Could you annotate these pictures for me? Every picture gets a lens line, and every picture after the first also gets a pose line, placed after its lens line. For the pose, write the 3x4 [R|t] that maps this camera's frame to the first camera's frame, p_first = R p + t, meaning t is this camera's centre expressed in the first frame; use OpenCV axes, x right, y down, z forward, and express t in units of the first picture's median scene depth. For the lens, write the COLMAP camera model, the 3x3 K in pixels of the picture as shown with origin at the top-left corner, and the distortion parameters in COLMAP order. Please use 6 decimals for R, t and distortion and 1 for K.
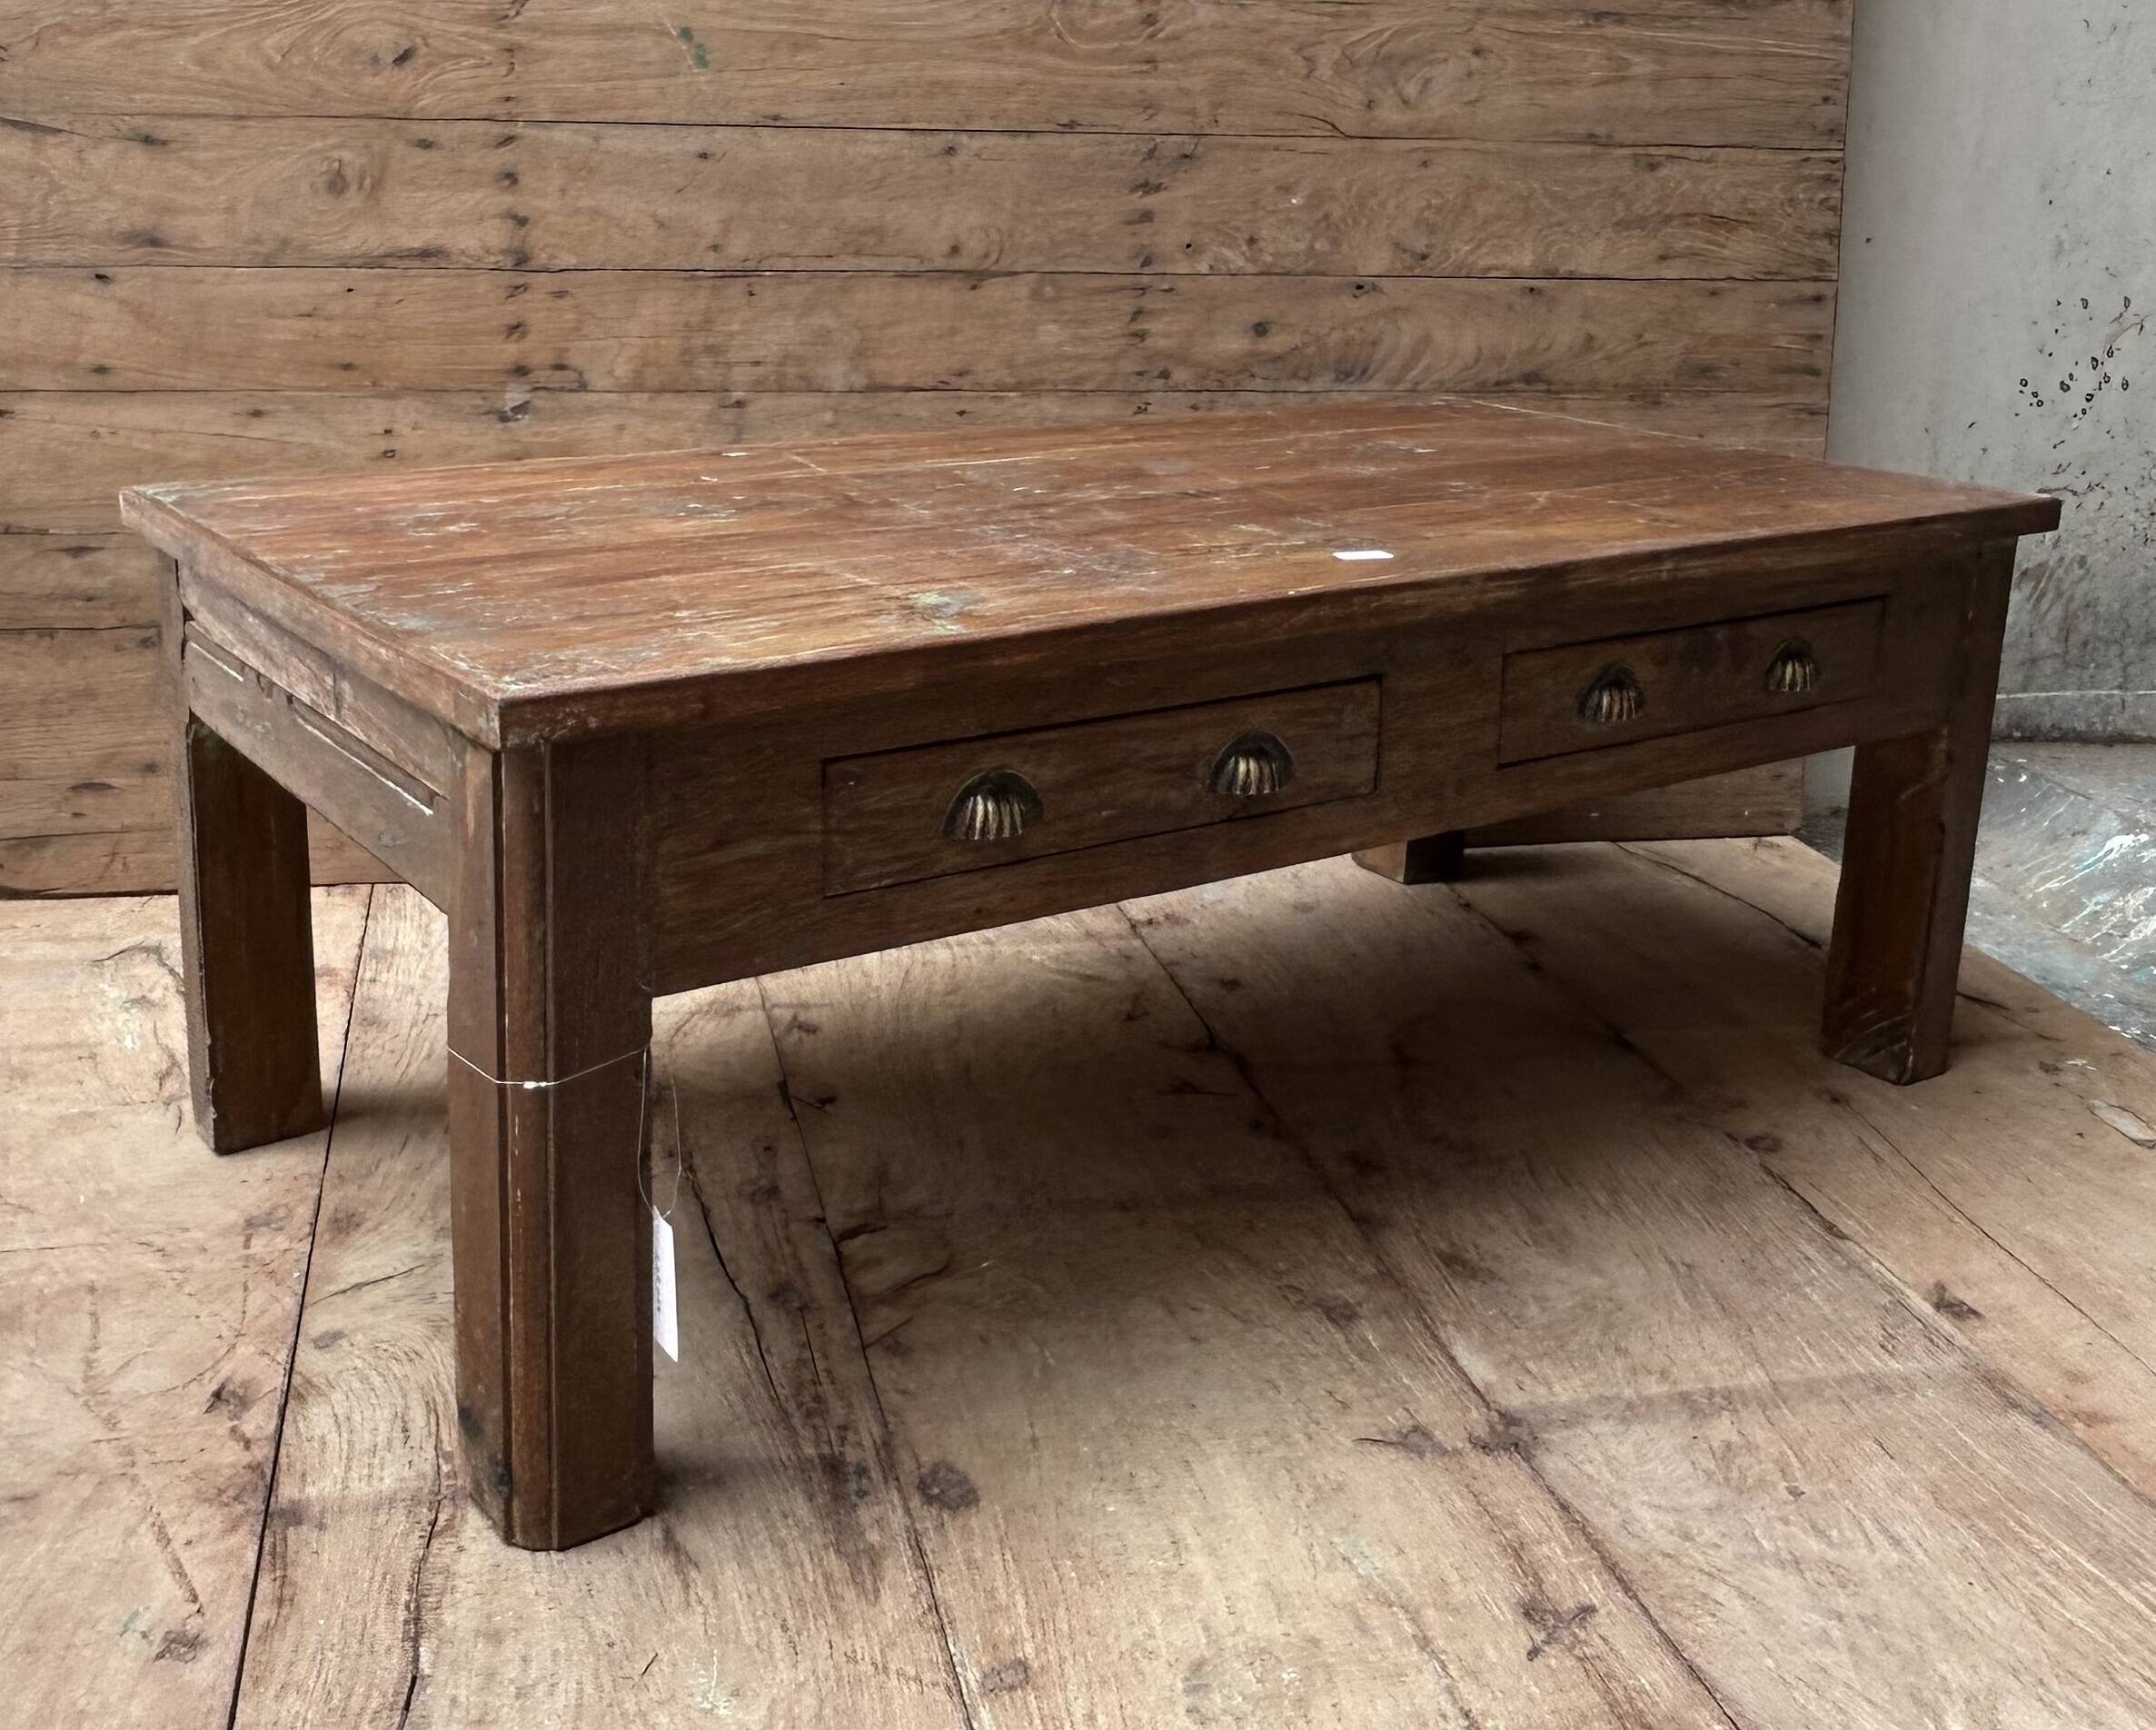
lens RADIAL K [[2384.4, 0, 923.2], [0, 2384.4, 706.3], [0, 0, 1]] dist [0.001258, 0.000000]
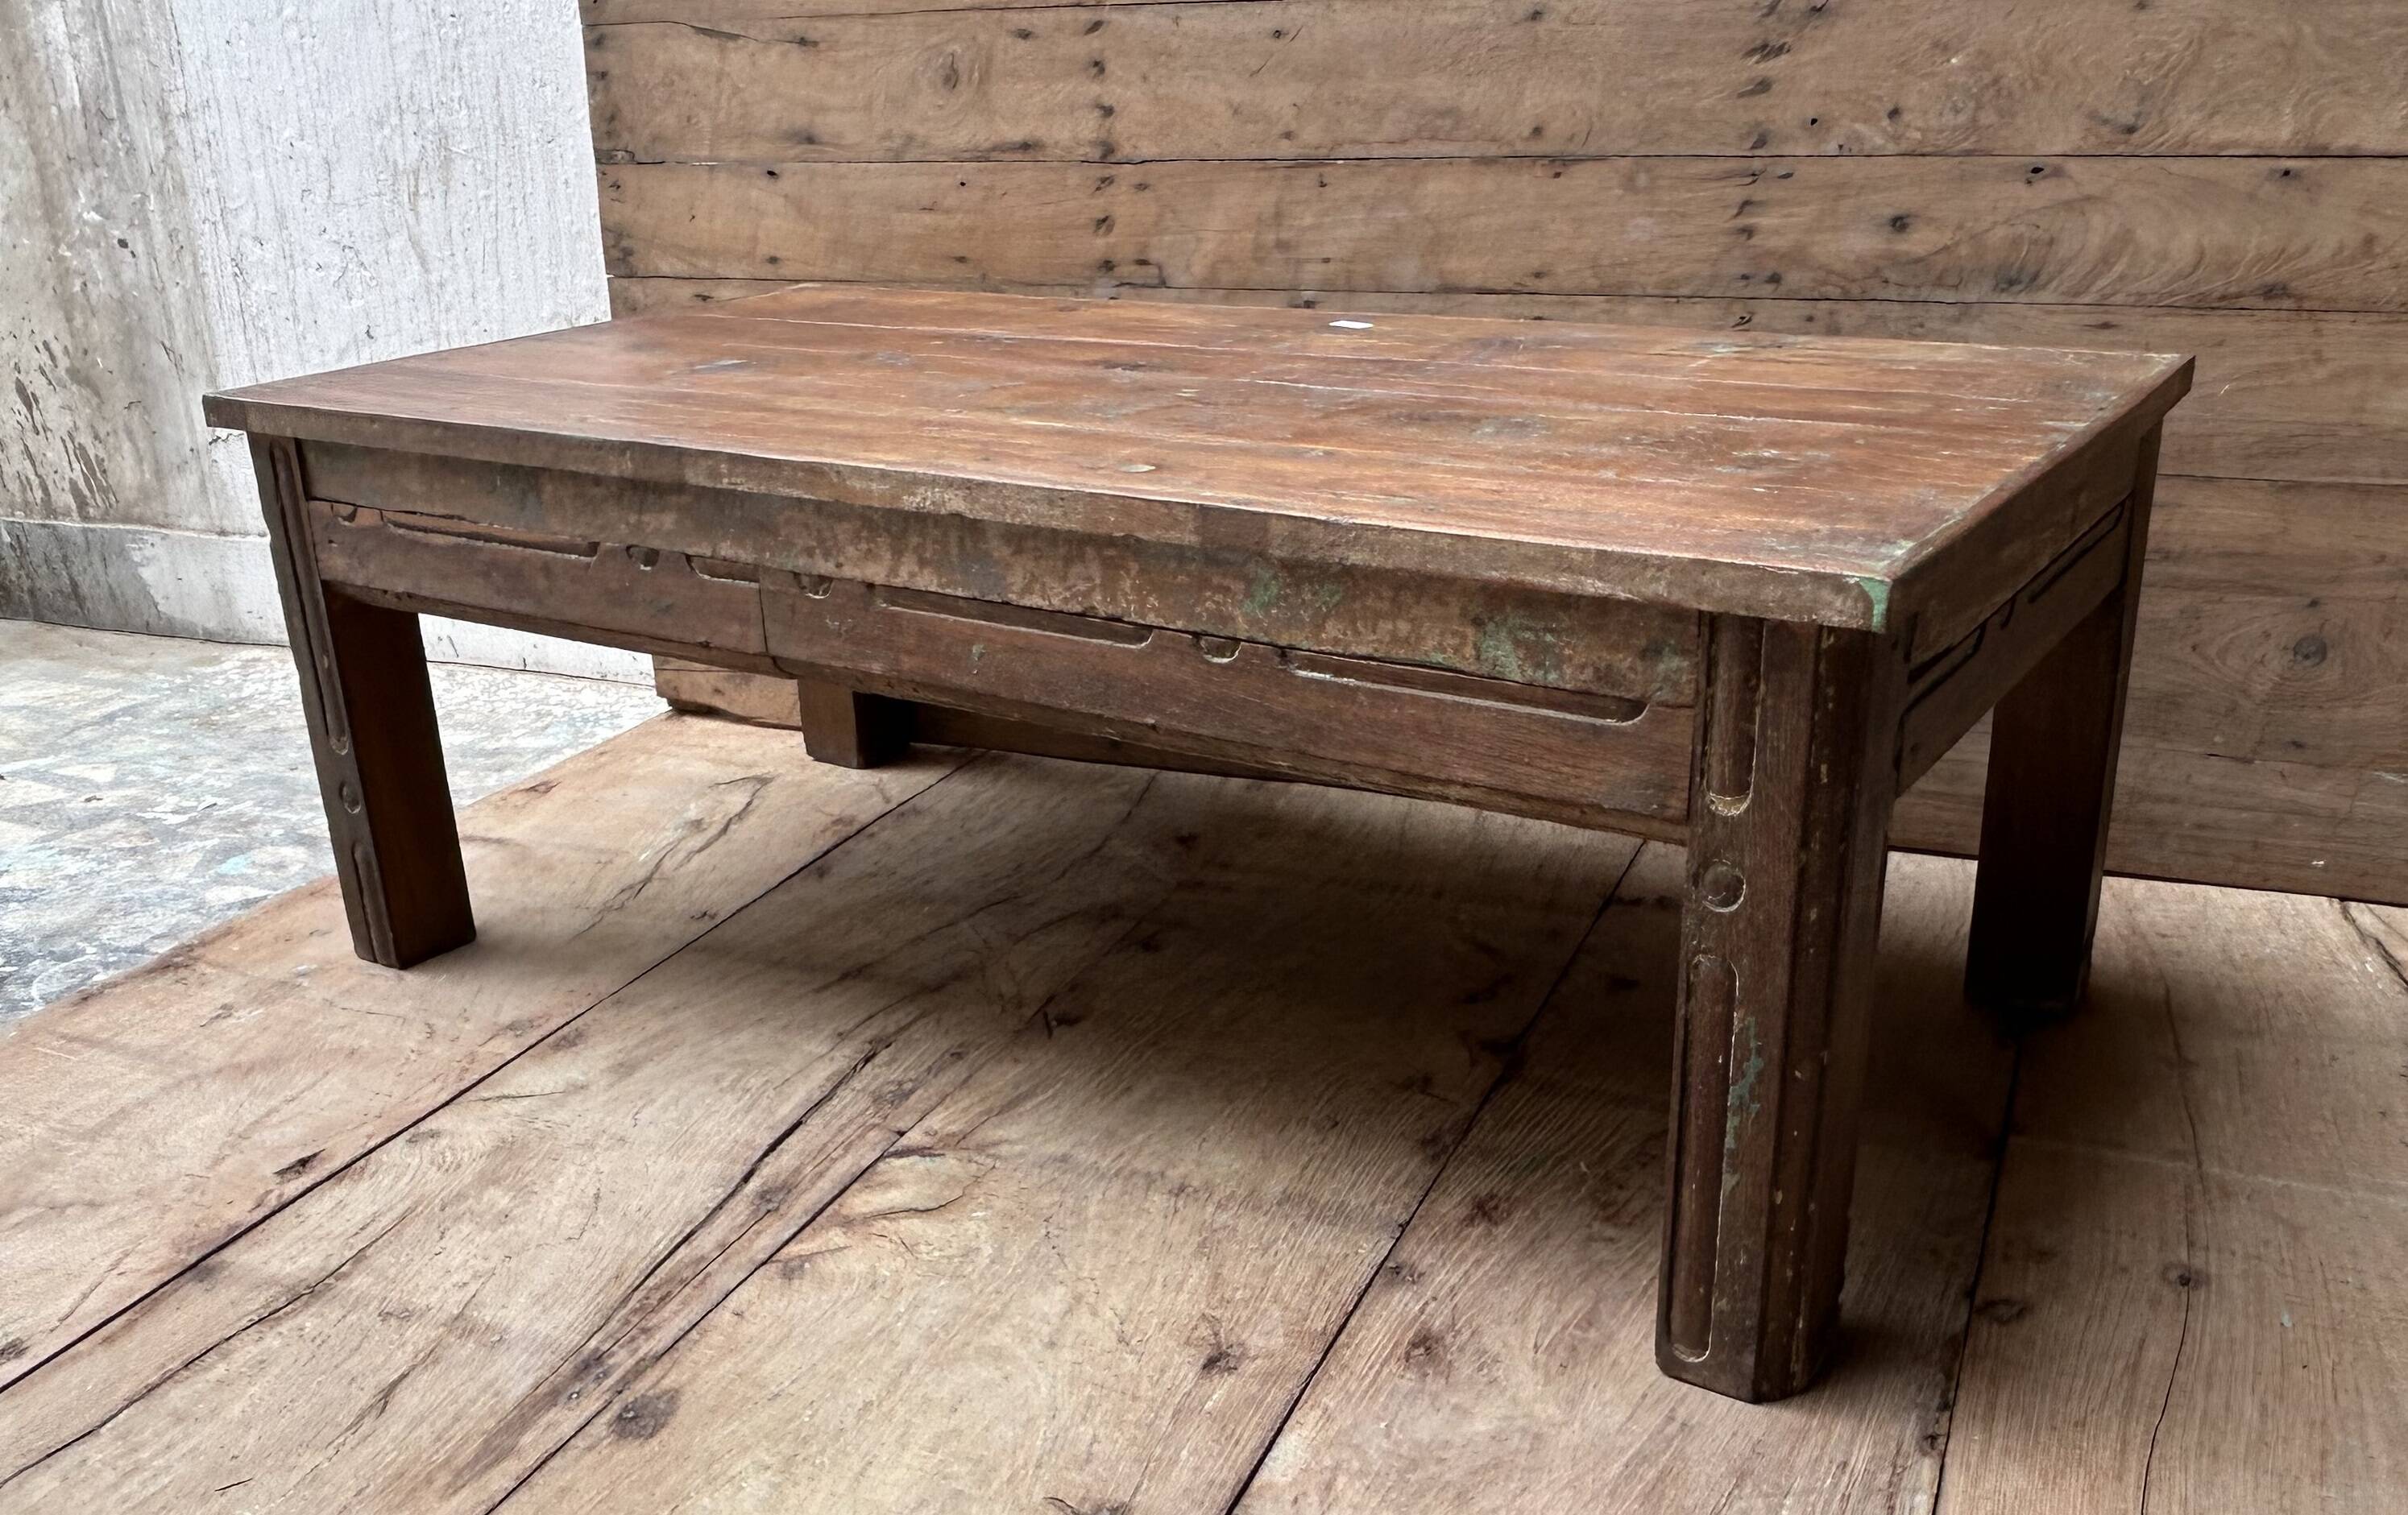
lens RADIAL K [[2113.0, 0, 1228.8], [0, 2113.0, 909.2], [0, 0, 1]] dist [0.008259, -0.027396]
pose [[0.839764, 0.169080, -0.515954, 0.385938], [-0.086783, 0.979858, 0.179855, -0.038430], [0.535971, -0.106260, 0.837523, 0.244373]]
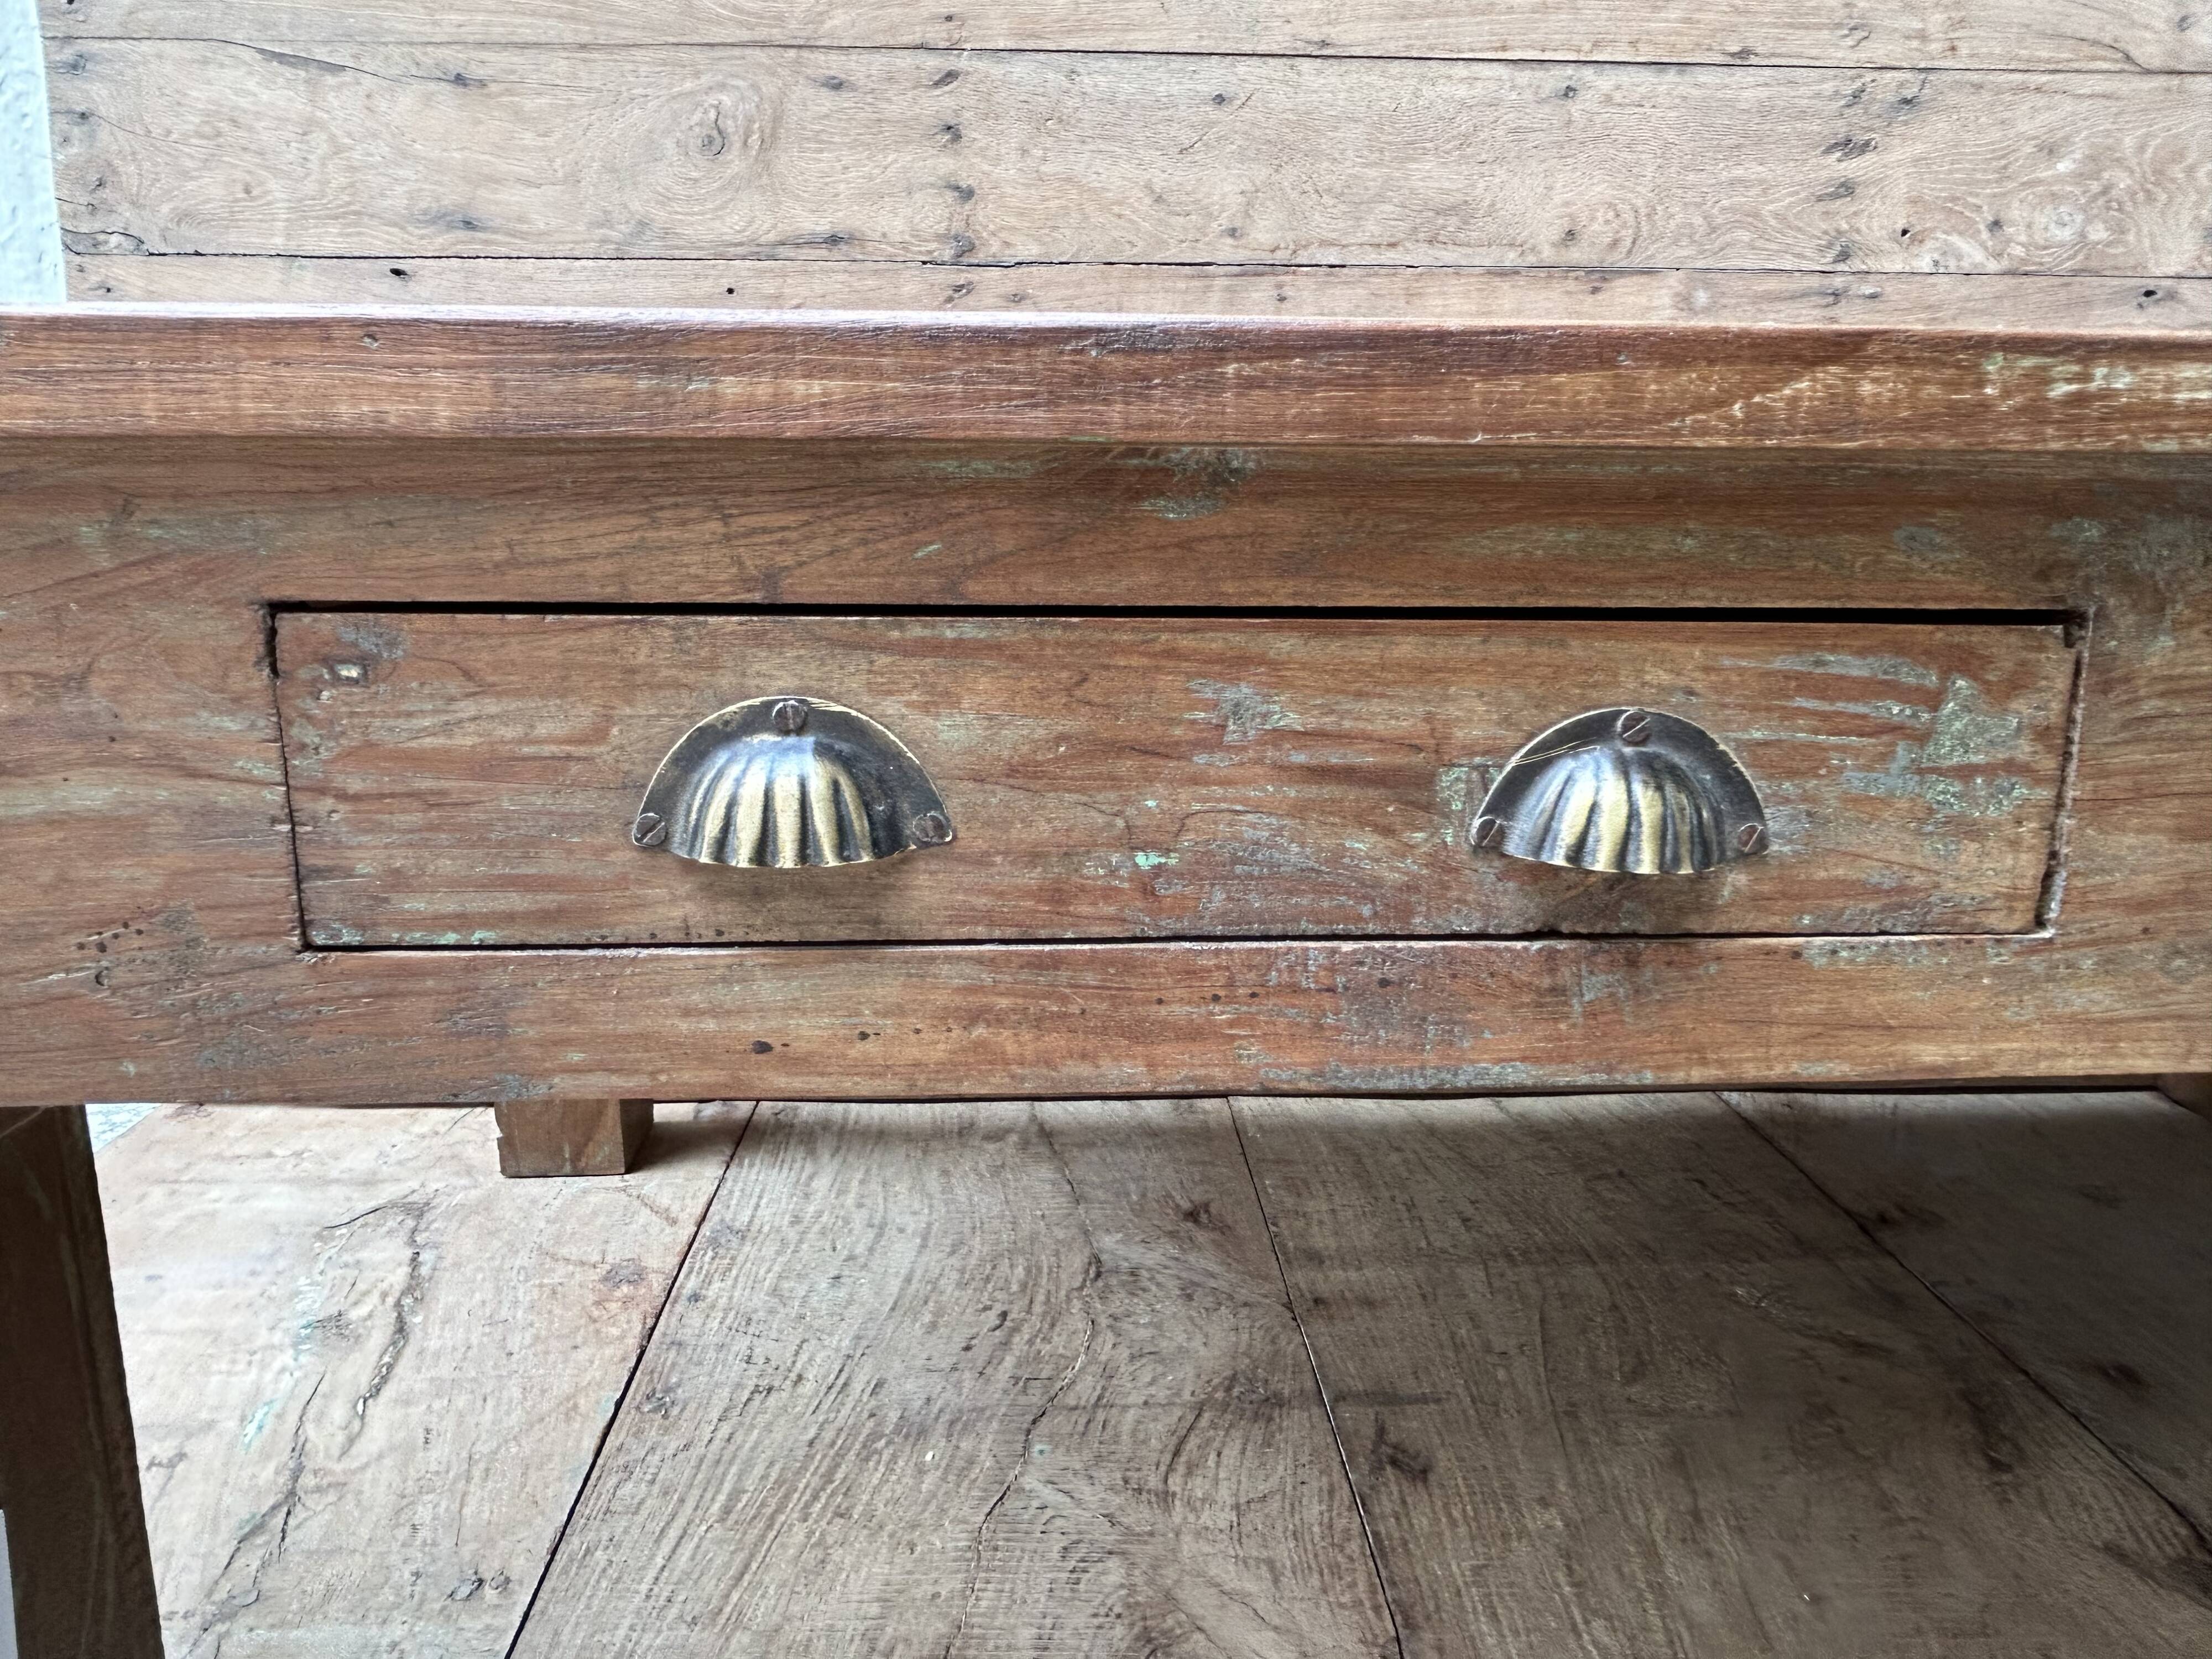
lens RADIAL K [[1427.8, 0, 1061.7], [0, 1427.8, 860.3], [0, 0, 1]] dist [-0.017969, 0.012088]
pose [[0.989803, 0.011043, -0.142012, -0.076036], [-0.018290, 0.998590, -0.049831, 0.017579], [0.141261, 0.051920, 0.988610, 0.585348]]
